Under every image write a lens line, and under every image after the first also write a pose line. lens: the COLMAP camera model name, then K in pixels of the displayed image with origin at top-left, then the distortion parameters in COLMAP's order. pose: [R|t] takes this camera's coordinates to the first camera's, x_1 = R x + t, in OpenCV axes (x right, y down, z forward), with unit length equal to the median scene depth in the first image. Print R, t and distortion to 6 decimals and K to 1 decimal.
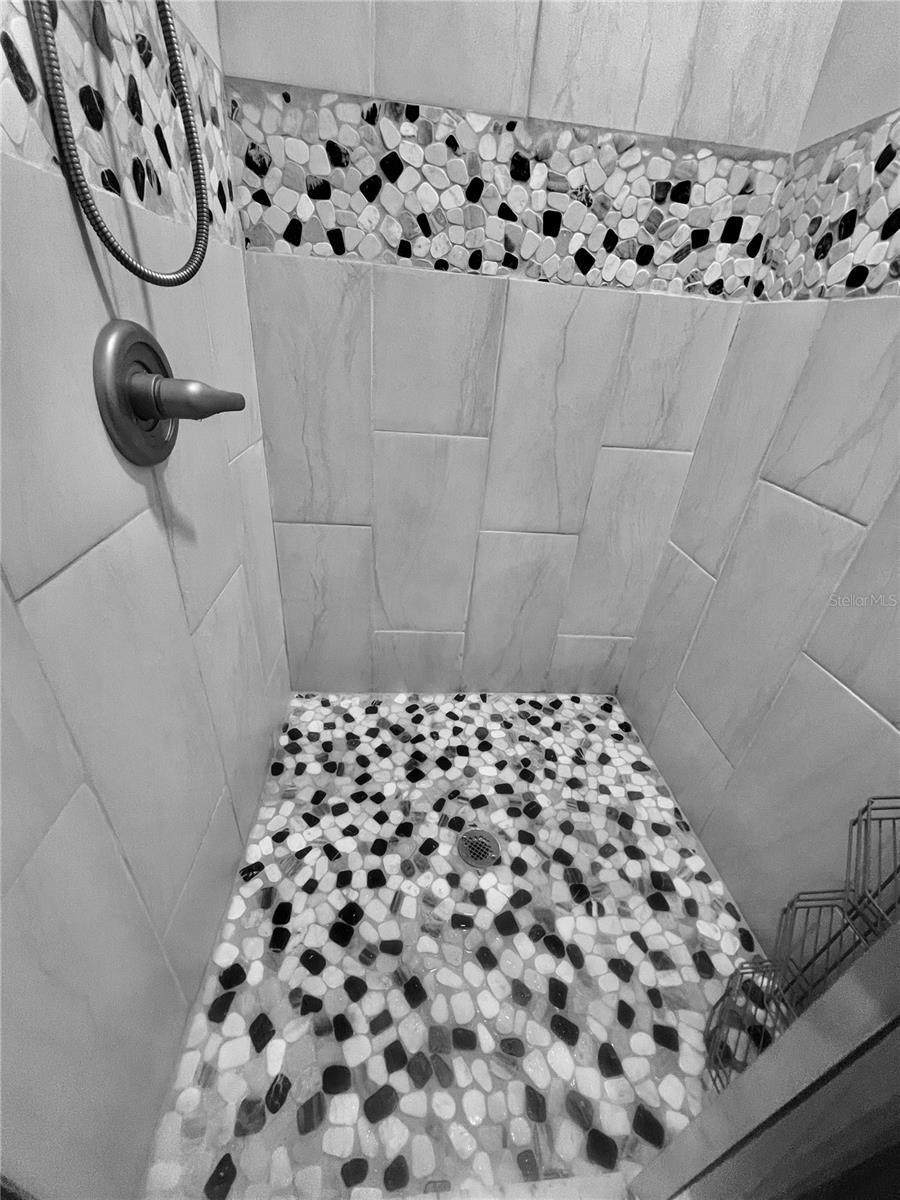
lens RADIAL K [[485.3, 0, 446.0], [0, 485.3, 605.0], [0, 0, 1]] dist [-0.003601, -0.000027]
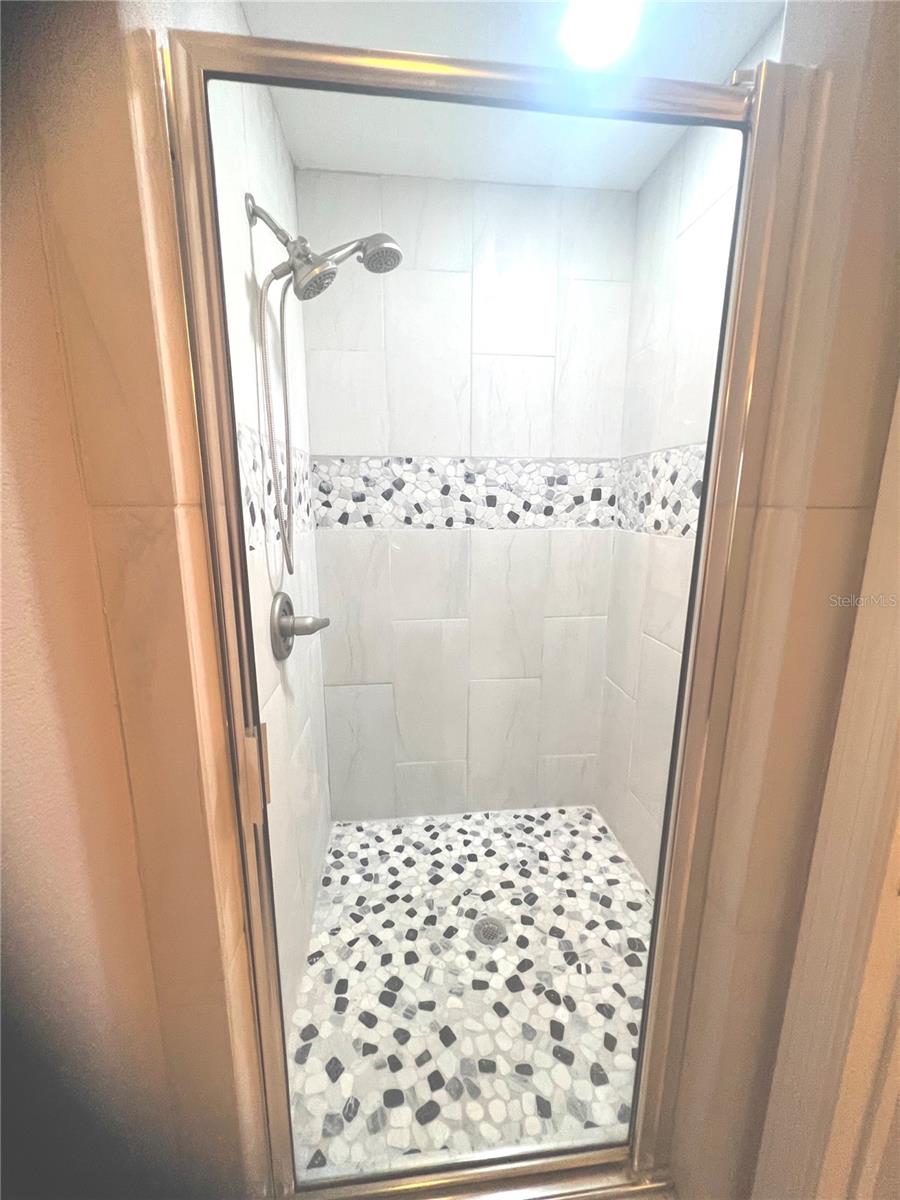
lens RADIAL K [[481.7, 0, 447.1], [0, 481.7, 600.6], [0, 0, 1]] dist [-0.007243, 0.000906]
pose [[0.996760, -0.079854, 0.009593, 0.015289], [0.078822, 0.946173, -0.313917, 0.083797], [0.015991, 0.313656, 0.949402, -0.548473]]
